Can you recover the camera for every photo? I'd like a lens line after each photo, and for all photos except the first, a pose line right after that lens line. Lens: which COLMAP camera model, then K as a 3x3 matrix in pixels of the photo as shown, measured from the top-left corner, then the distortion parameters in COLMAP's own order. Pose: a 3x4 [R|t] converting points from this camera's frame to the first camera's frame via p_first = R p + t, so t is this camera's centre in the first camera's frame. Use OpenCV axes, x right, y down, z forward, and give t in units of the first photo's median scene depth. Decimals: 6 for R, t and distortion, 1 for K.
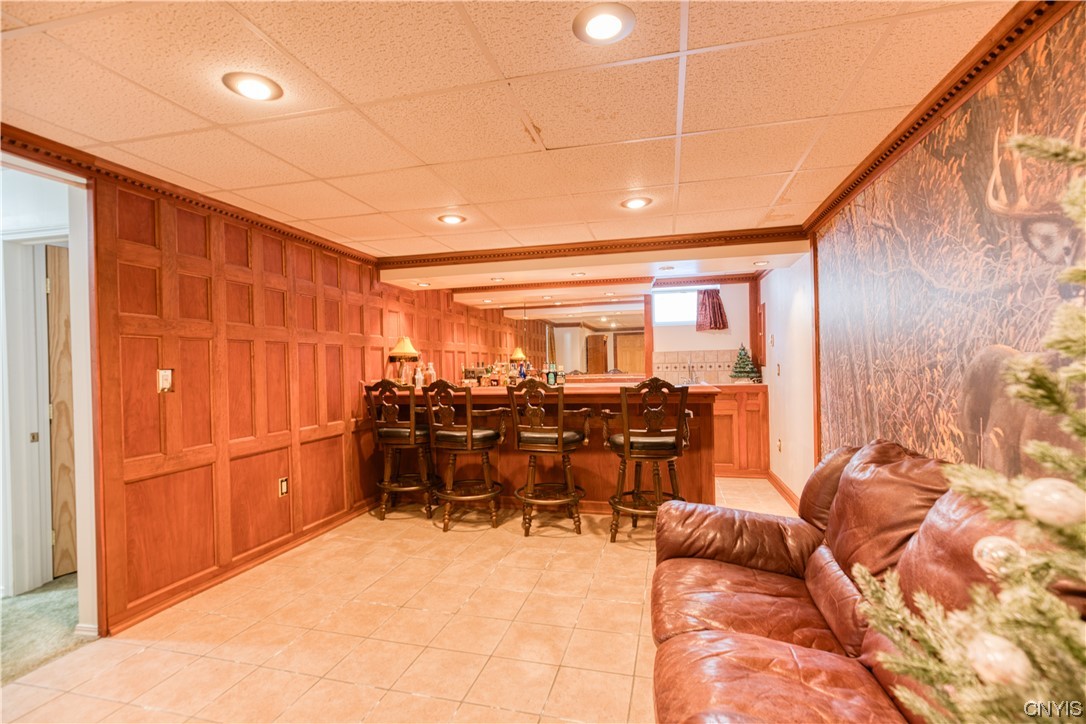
lens RADIAL K [[497.1, 0, 547.4], [0, 497.1, 365.7], [0, 0, 1]] dist [-0.028760, 0.014814]
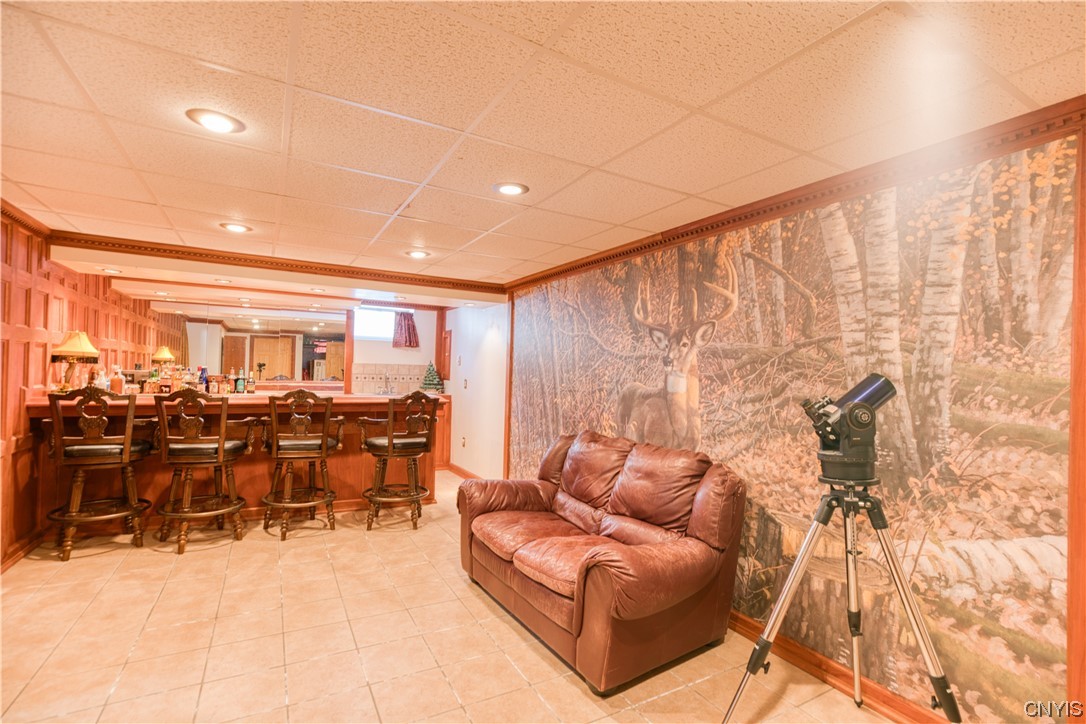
lens RADIAL K [[497.1, 0, 547.4], [0, 497.1, 365.7], [0, 0, 1]] dist [-0.028760, 0.014814]
pose [[0.725400, 0.049031, 0.686579, -0.357190], [-0.041574, 0.998760, -0.027401, -0.016875], [-0.687071, -0.008667, 0.726539, -0.126411]]
